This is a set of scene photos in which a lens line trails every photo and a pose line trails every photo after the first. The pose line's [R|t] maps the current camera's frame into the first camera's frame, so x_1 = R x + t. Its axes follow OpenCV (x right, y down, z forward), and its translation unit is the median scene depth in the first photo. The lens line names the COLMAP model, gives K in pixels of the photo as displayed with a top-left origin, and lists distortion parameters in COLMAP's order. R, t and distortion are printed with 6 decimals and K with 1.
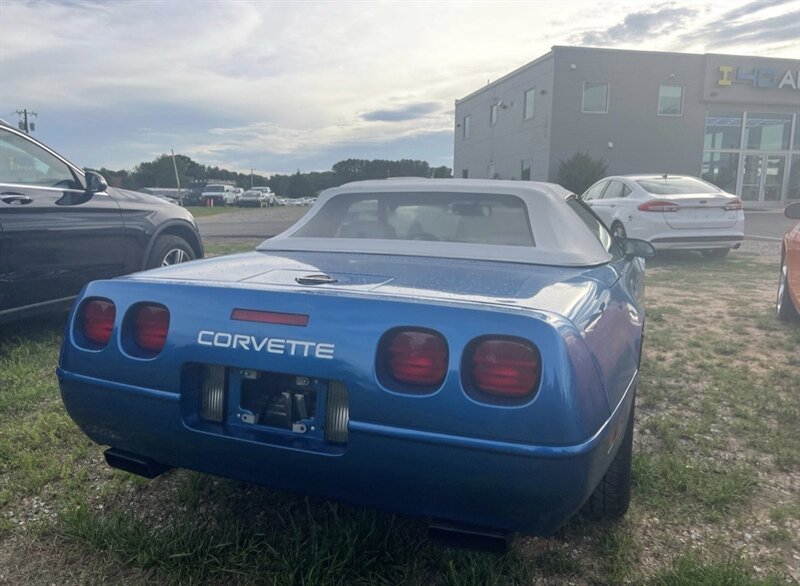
lens RADIAL K [[593.6, 0, 407.5], [0, 593.6, 294.8], [0, 0, 1]] dist [0.062369, -0.065135]
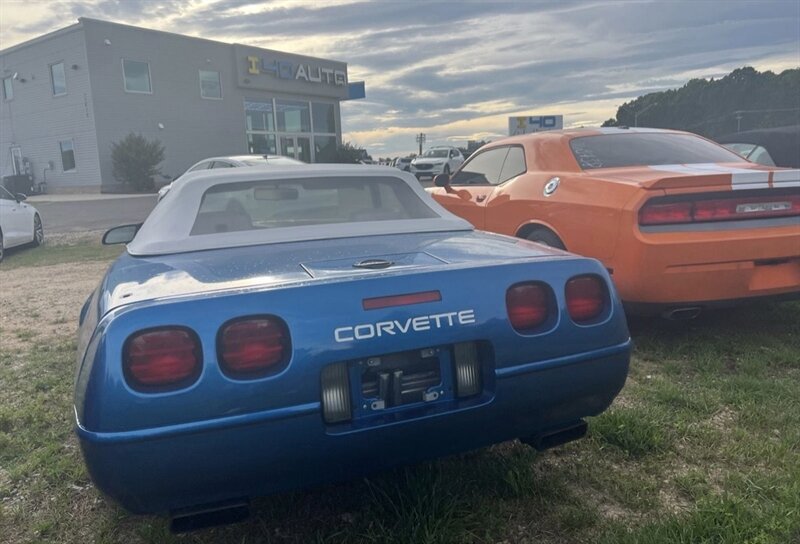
lens RADIAL K [[594.0, 0, 400.0], [0, 594.0, 272.0], [0, 0, 1]] dist [0.066063, -0.067024]
pose [[0.742293, -0.156041, 0.651653, -0.542080], [0.159963, 0.985655, 0.053807, -0.040445], [-0.650702, 0.064300, 0.756606, 0.122243]]
